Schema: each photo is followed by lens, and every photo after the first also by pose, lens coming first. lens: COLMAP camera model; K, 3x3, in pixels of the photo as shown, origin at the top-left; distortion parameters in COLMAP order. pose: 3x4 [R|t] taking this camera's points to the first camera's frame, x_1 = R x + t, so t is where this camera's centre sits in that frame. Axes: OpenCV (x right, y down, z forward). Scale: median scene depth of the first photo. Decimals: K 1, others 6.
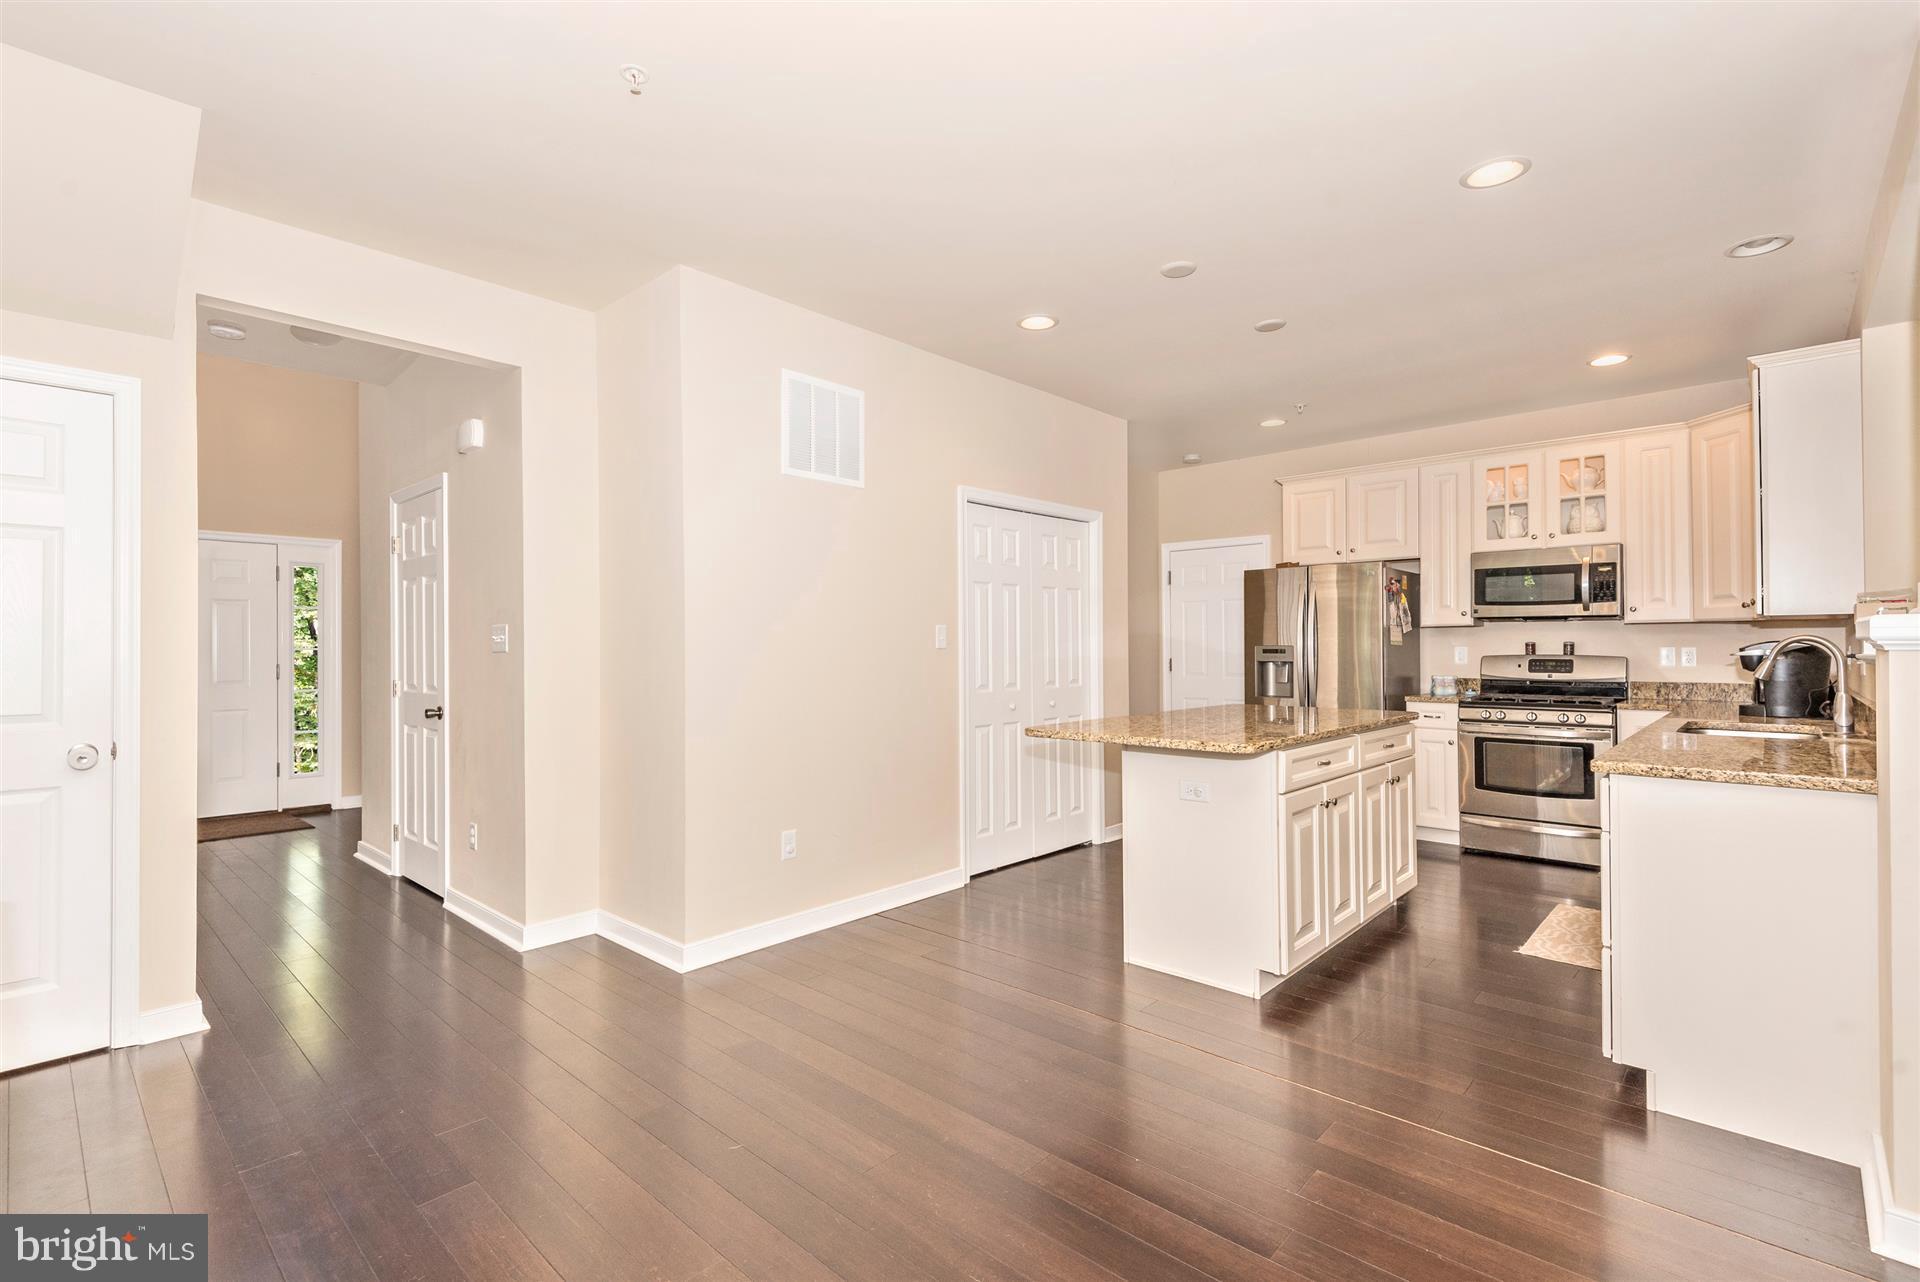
lens RADIAL K [[875.7, 0, 954.4], [0, 875.7, 635.5], [0, 0, 1]] dist [0.022355, -0.010313]
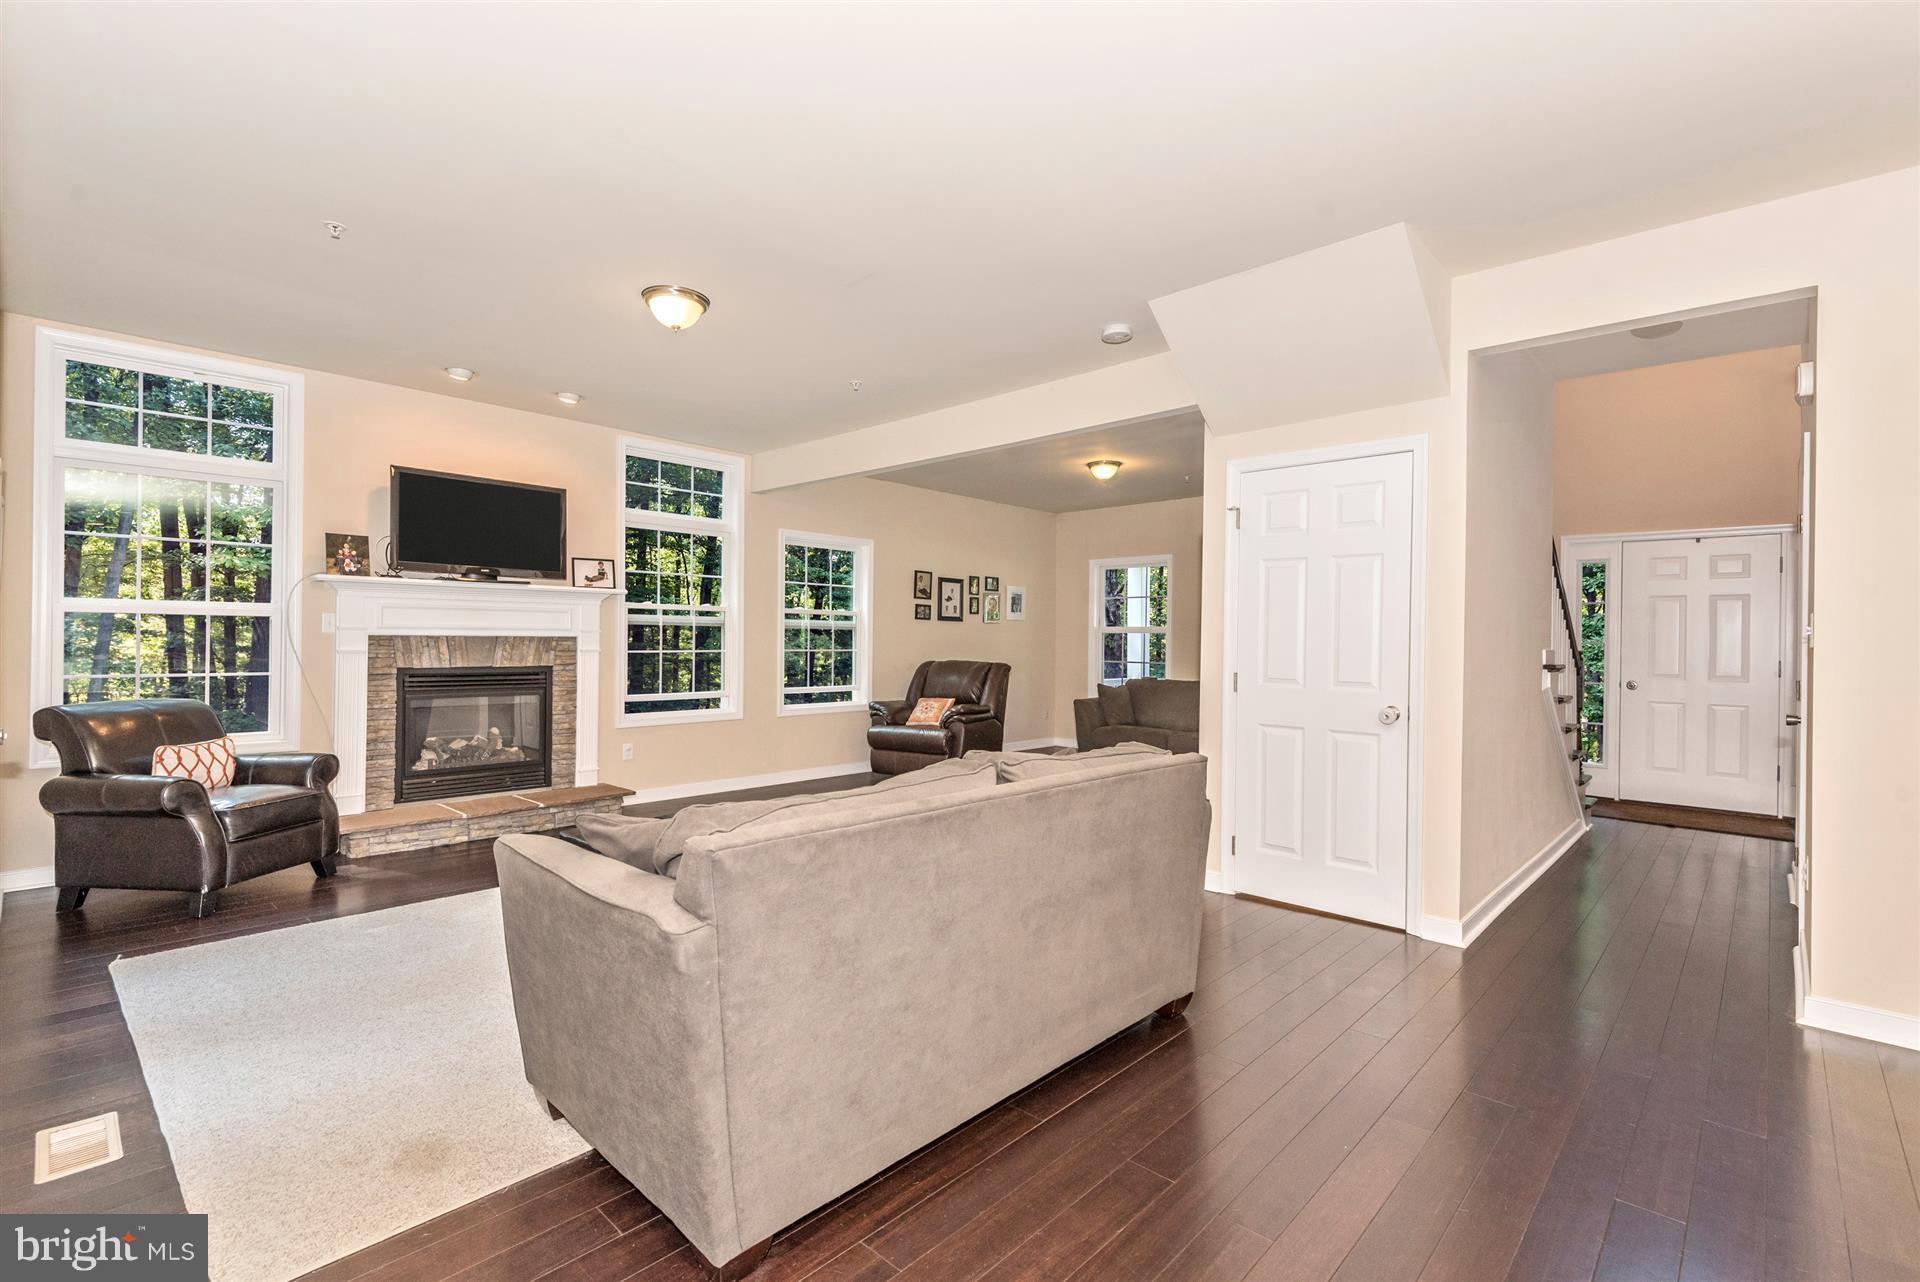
lens RADIAL K [[875.7, 0, 955.3], [0, 875.7, 642.2], [0, 0, 1]] dist [0.022355, -0.010313]
pose [[0.000239, 0.011875, -0.999929, 0.217951], [0.003404, 0.999924, 0.011876, 0.000678], [0.999994, -0.003407, 0.000199, 0.166765]]
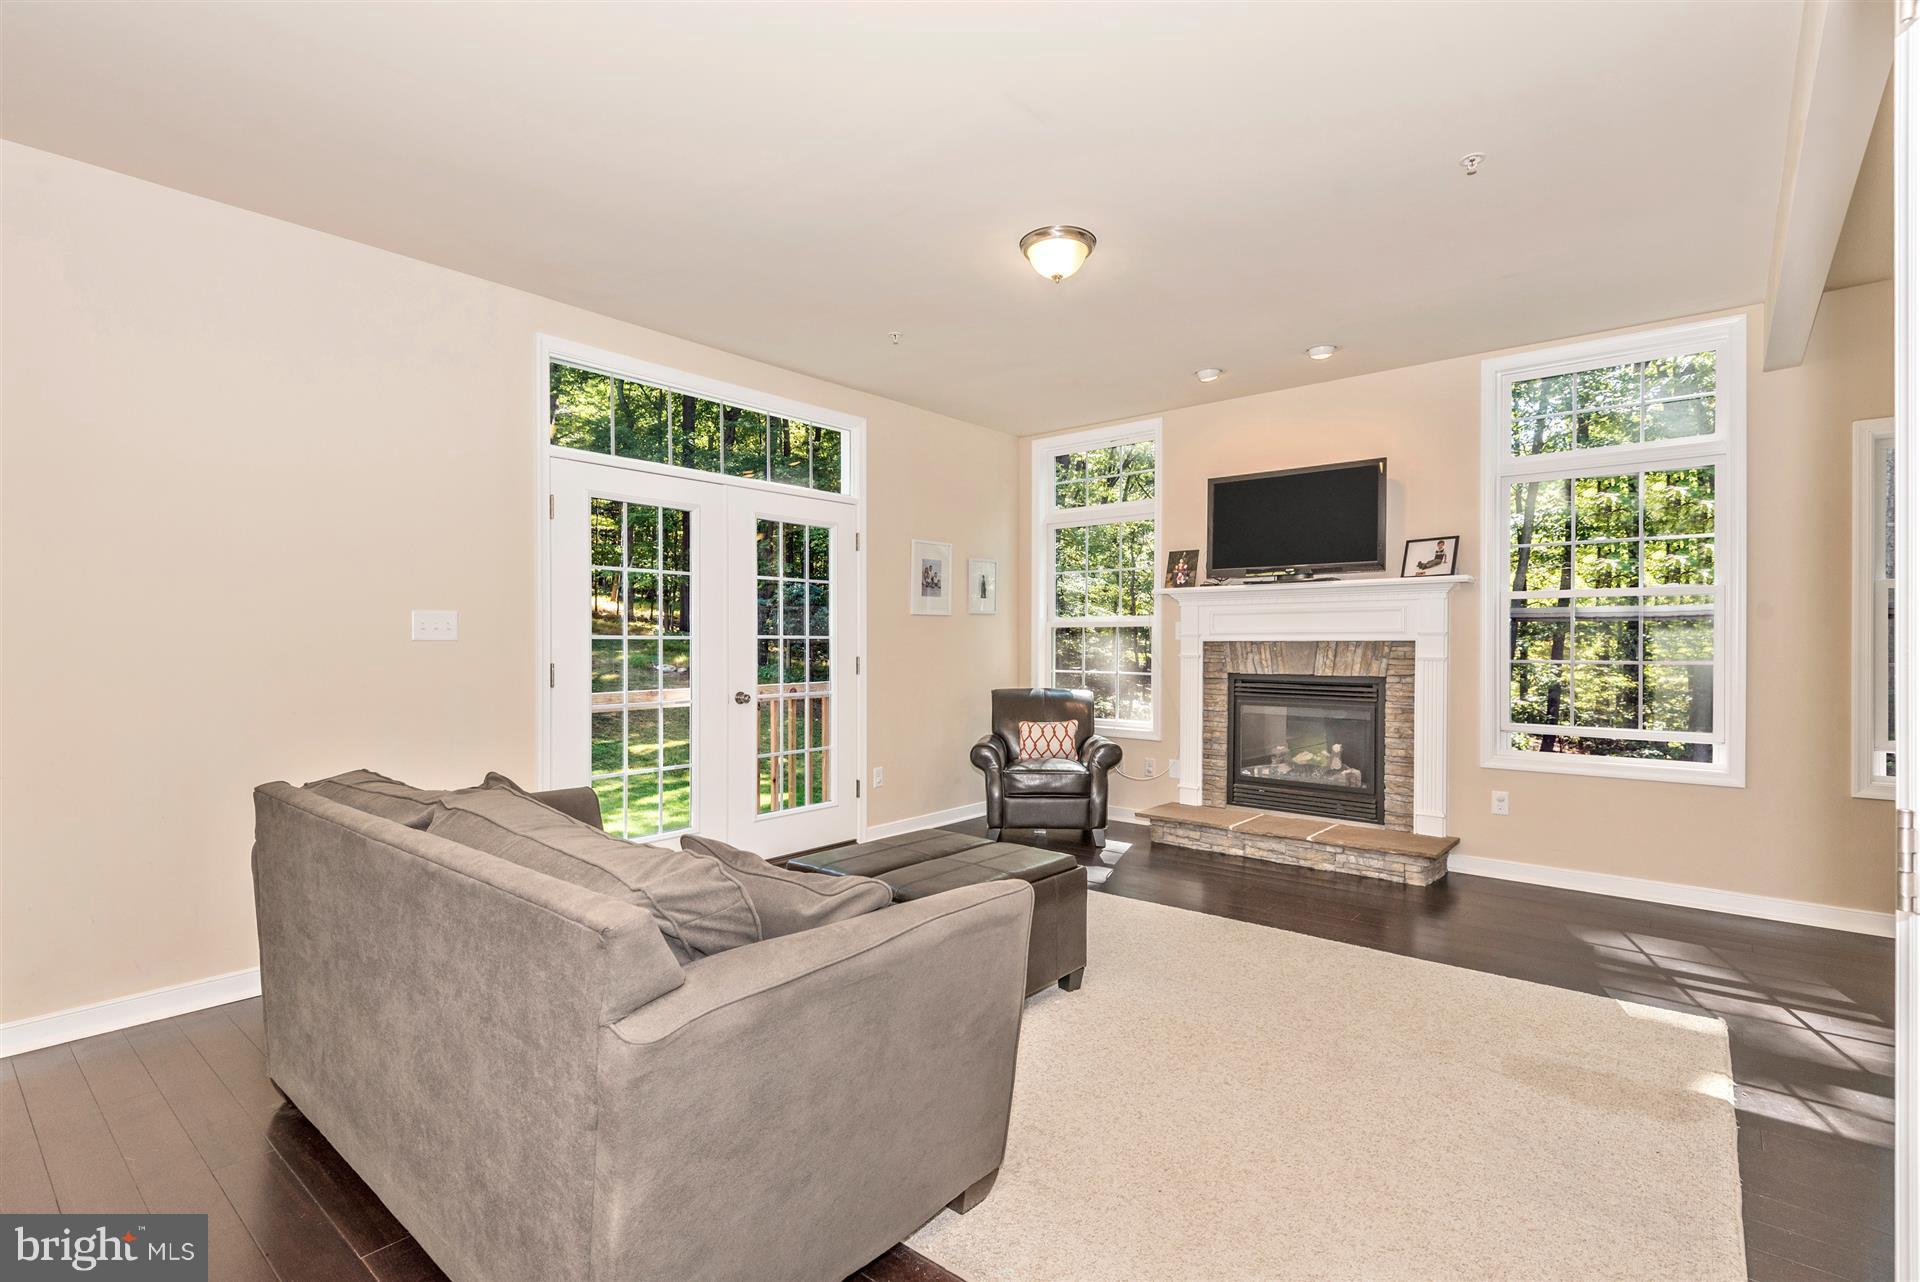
lens RADIAL K [[875.7, 0, 962.4], [0, 875.7, 639.8], [0, 0, 1]] dist [0.022355, -0.010313]
pose [[-0.998654, 0.007060, -0.051377, -0.429087], [0.007943, 0.999824, -0.016989, 0.016274], [0.051248, -0.017374, -0.998535, 0.550554]]
